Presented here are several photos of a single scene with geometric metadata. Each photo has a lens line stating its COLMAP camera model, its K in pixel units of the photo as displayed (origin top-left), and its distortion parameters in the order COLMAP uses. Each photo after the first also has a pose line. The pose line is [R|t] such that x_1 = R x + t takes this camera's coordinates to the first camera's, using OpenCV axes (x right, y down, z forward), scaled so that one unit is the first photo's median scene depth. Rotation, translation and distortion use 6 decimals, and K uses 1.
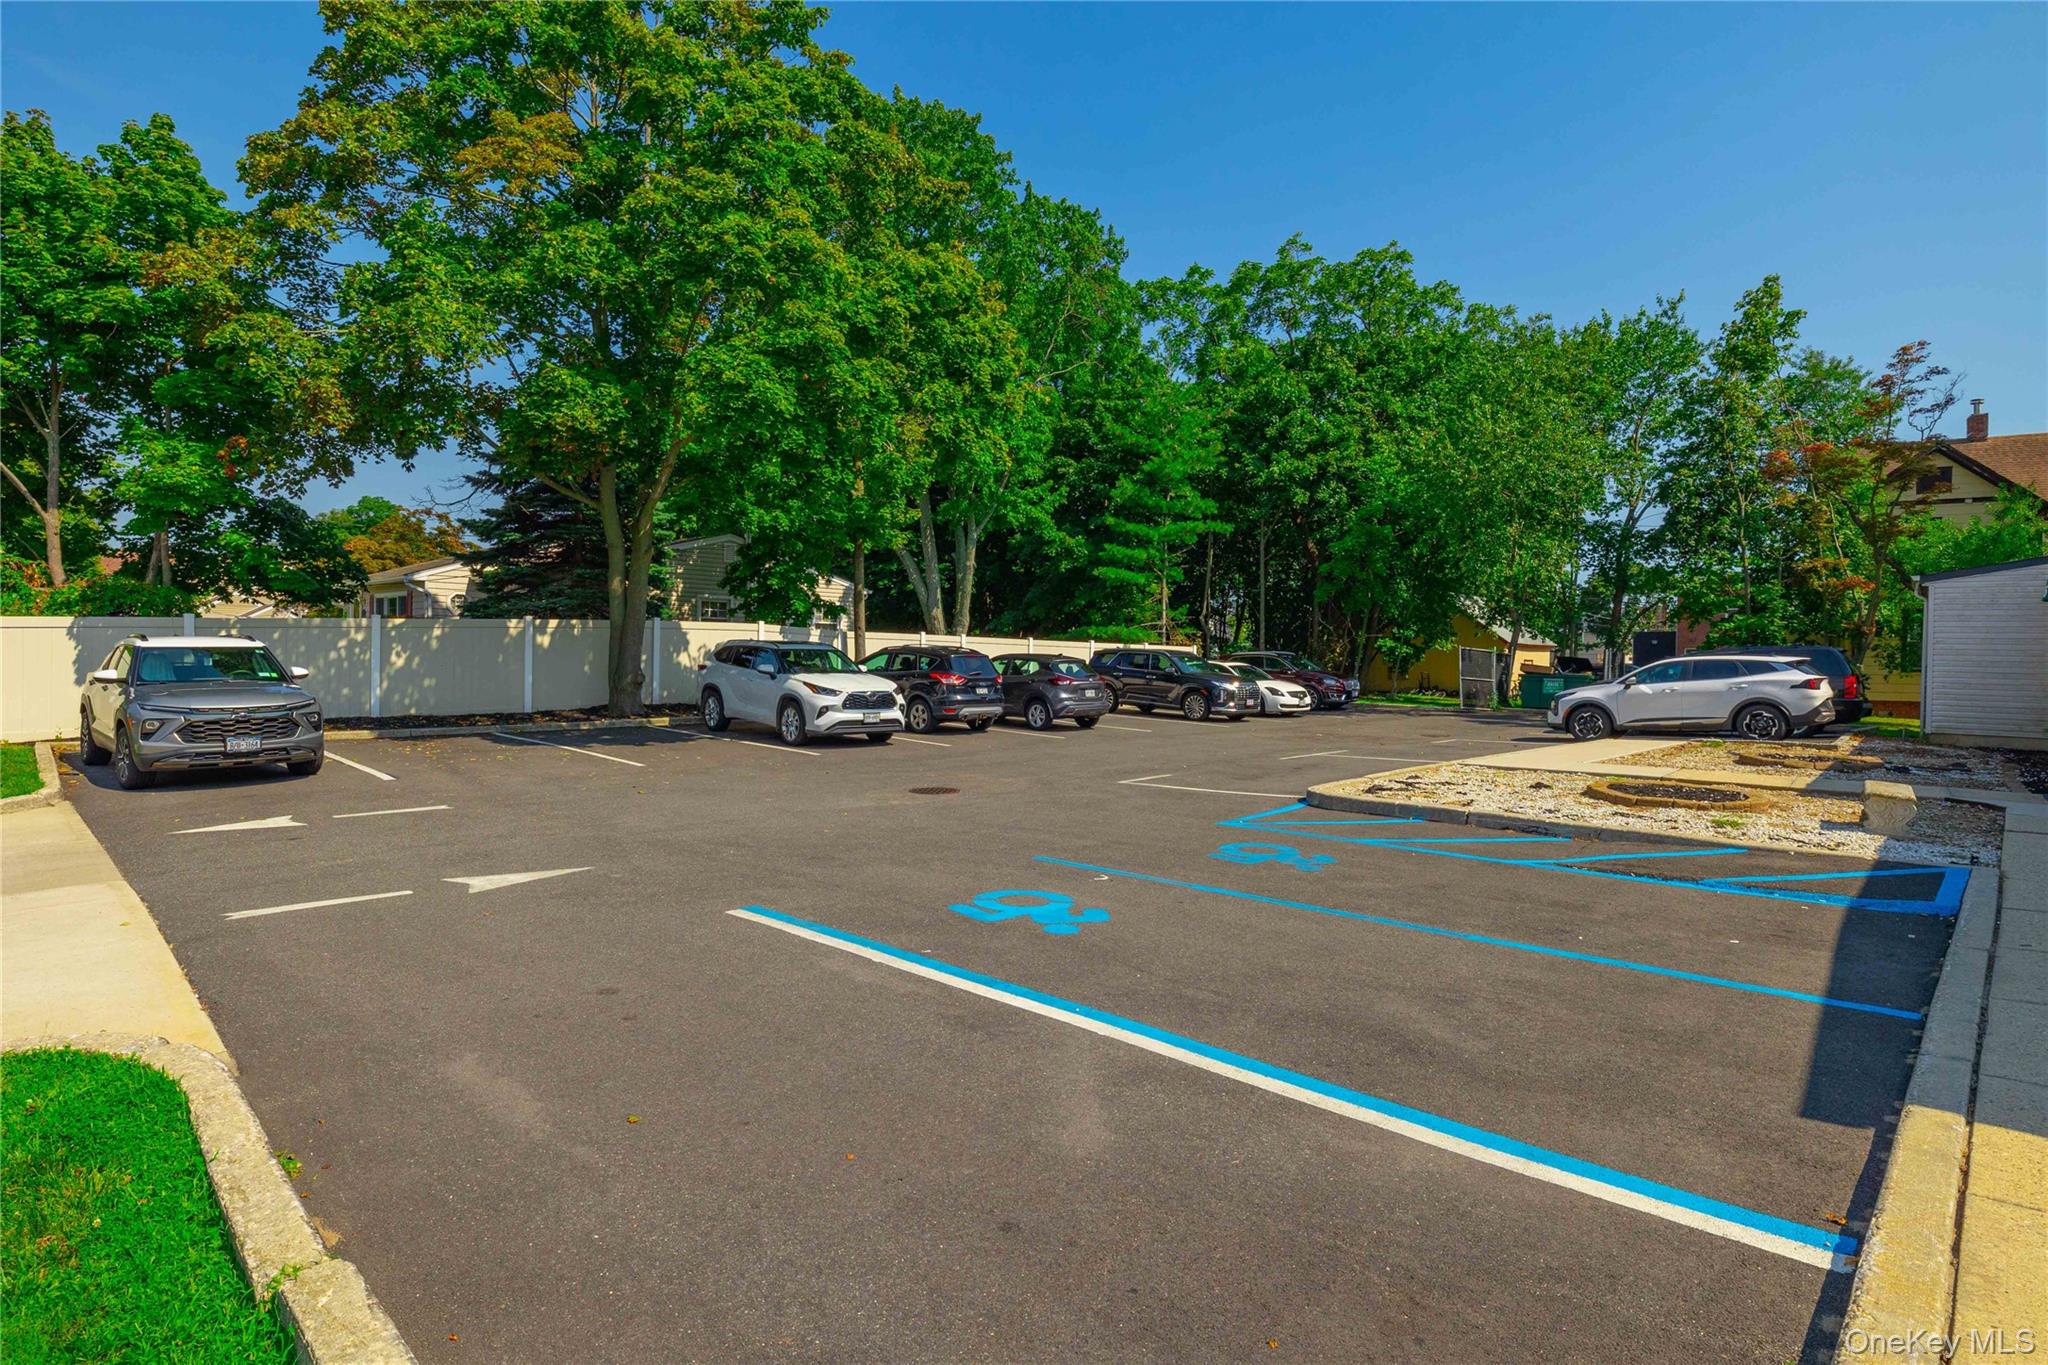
lens RADIAL K [[1036.7, 0, 1024.0], [0, 1036.7, 682.5], [0, 0, 1]] dist [-0.000026, -0.000207]
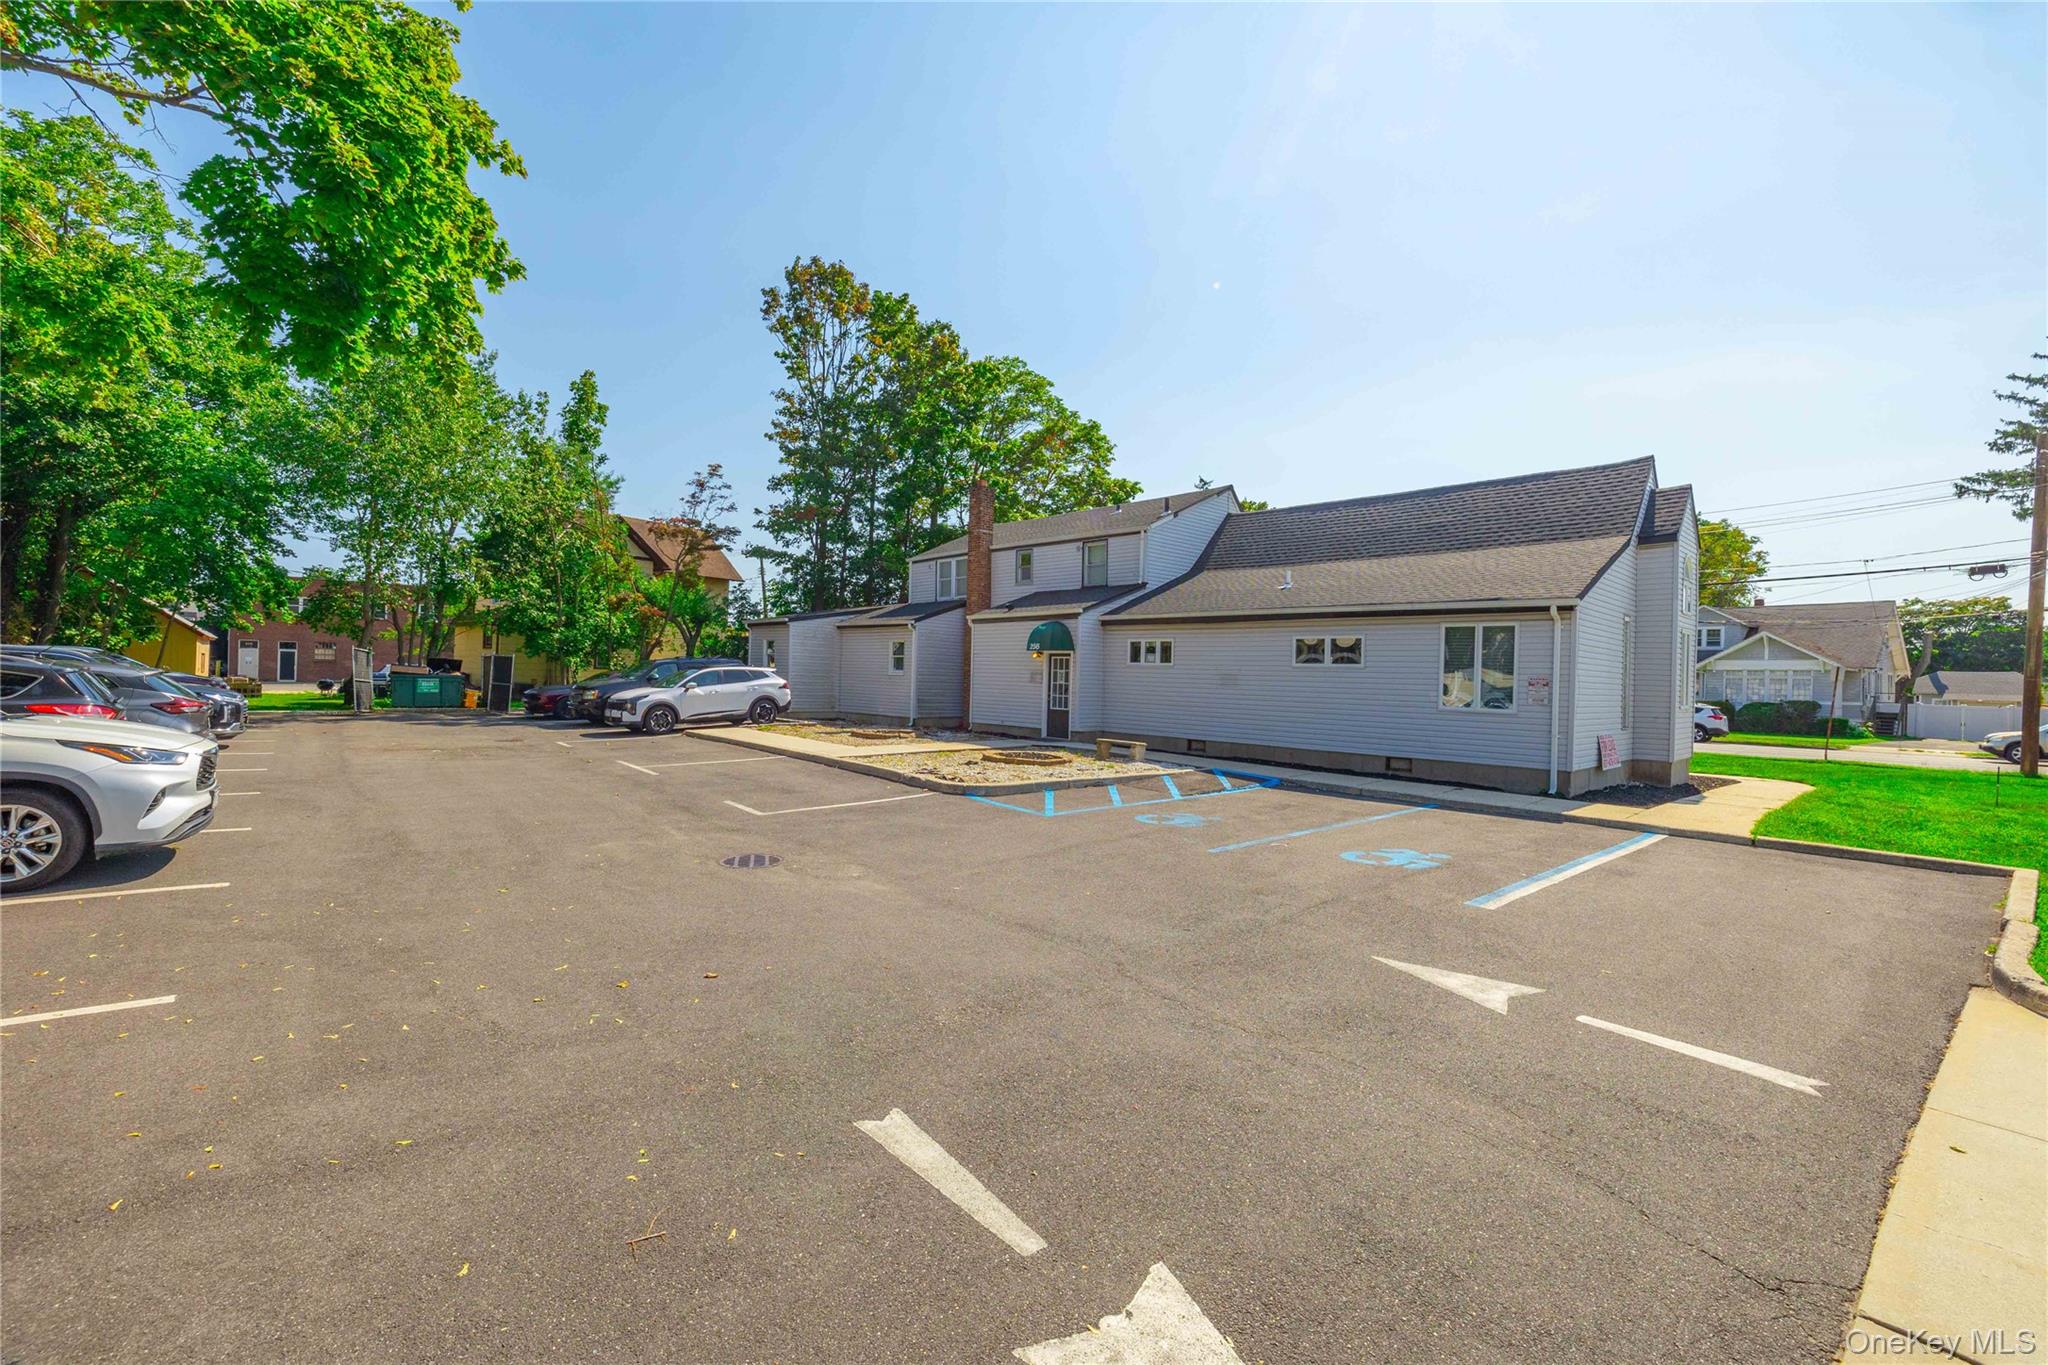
lens RADIAL K [[852.8, 0, 1024.0], [0, 852.8, 682.5], [0, 0, 1]] dist [0.001623, 0.000276]
pose [[0.111821, -0.020984, 0.993507, -0.474296], [0.002170, 0.999780, 0.020873, -0.028489], [-0.993726, -0.000178, 0.111842, 0.493415]]
